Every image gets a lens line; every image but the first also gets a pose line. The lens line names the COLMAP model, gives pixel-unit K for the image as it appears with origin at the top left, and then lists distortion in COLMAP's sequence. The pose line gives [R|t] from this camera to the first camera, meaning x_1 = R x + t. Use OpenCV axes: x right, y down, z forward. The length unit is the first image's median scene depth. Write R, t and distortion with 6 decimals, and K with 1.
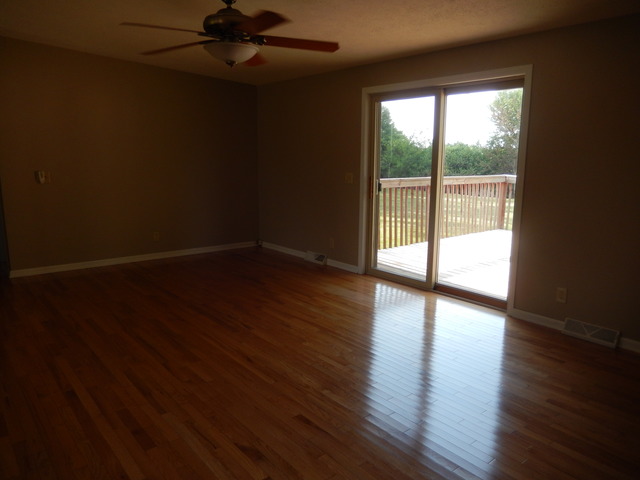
lens RADIAL K [[479.8, 0, 318.1], [0, 479.8, 241.9], [0, 0, 1]] dist [0.015913, -0.002178]
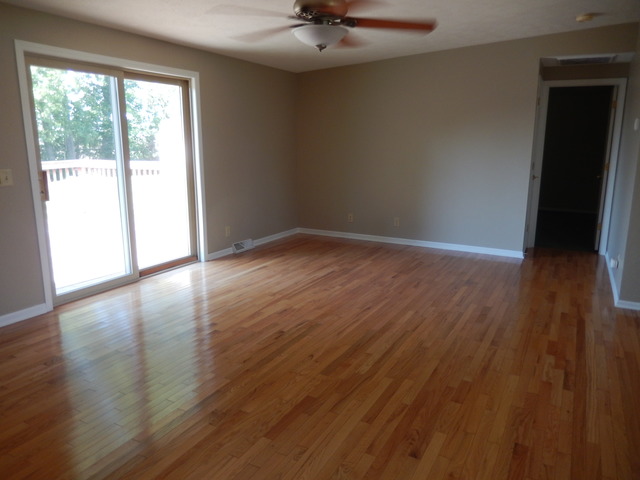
lens RADIAL K [[479.8, 0, 317.9], [0, 479.8, 237.9], [0, 0, 1]] dist [0.015913, -0.002178]
pose [[-0.378506, -0.199720, 0.903795, -0.950562], [0.157901, 0.948198, 0.275660, -0.234555], [-0.912031, 0.247049, -0.327363, 1.188924]]
